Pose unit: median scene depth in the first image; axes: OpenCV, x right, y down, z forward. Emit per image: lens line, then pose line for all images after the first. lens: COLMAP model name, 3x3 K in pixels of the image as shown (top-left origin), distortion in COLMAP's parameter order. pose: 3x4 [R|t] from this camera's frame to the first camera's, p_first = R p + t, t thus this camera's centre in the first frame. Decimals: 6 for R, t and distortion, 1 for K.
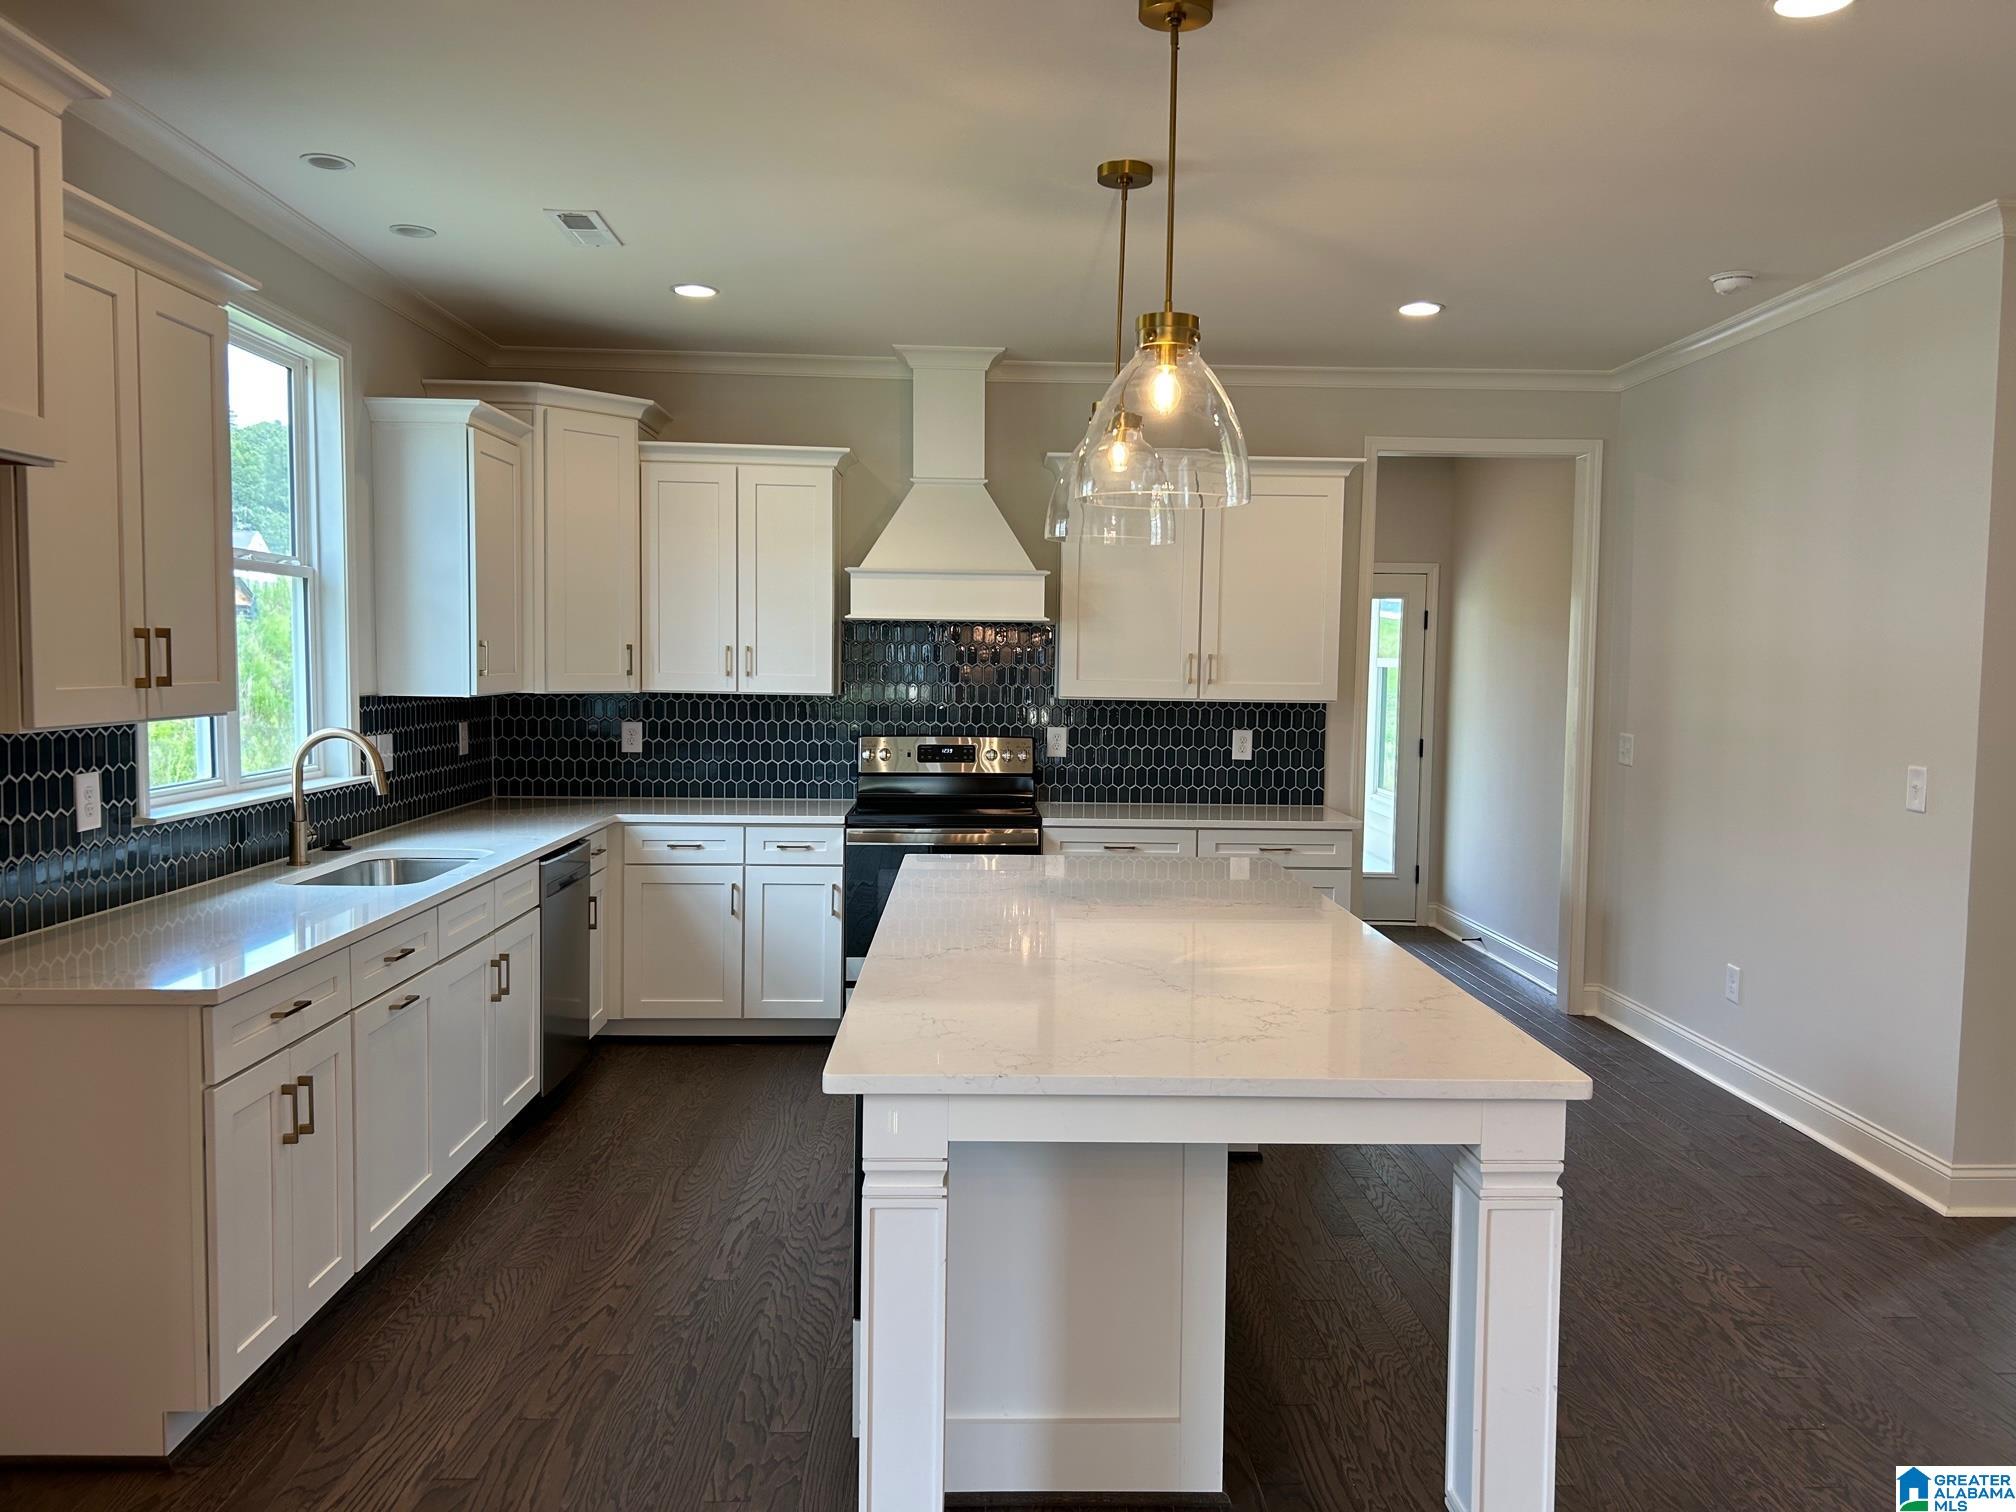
lens RADIAL K [[1526.4, 0, 1009.9], [0, 1526.4, 768.9], [0, 0, 1]] dist [0.031552, -0.046752]
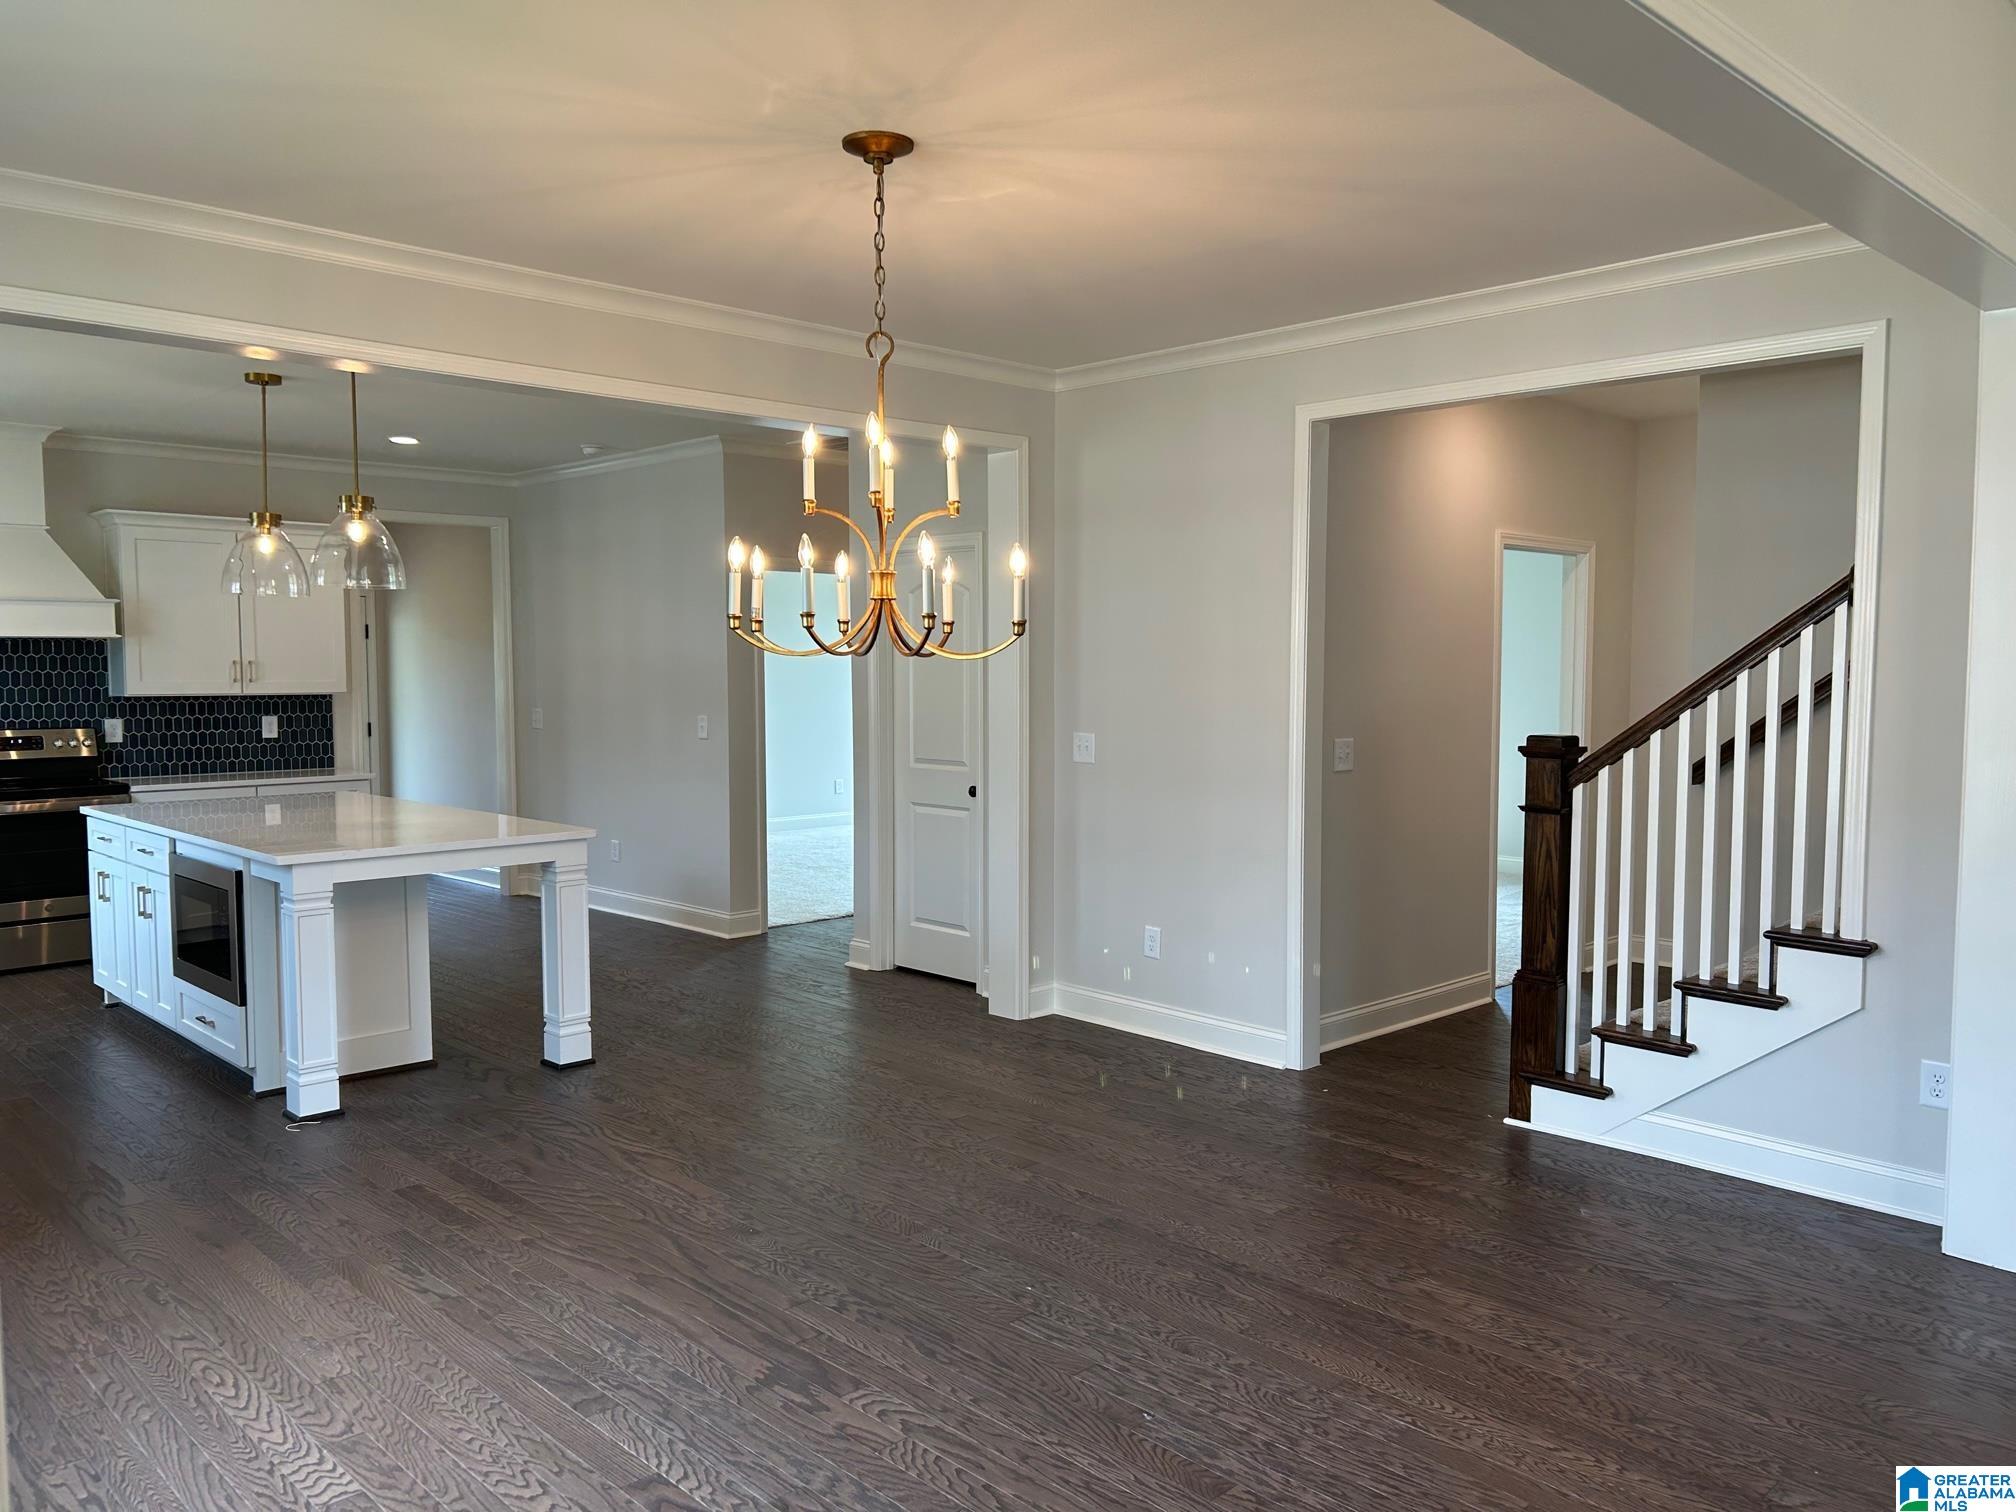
lens RADIAL K [[1526.4, 0, 1014.8], [0, 1526.4, 762.3], [0, 0, 1]] dist [0.031552, -0.046752]
pose [[0.740963, -0.057869, 0.669048, -0.287038], [0.059236, 0.998029, 0.020721, 0.028299], [-0.668928, 0.024279, 0.742931, -0.488128]]
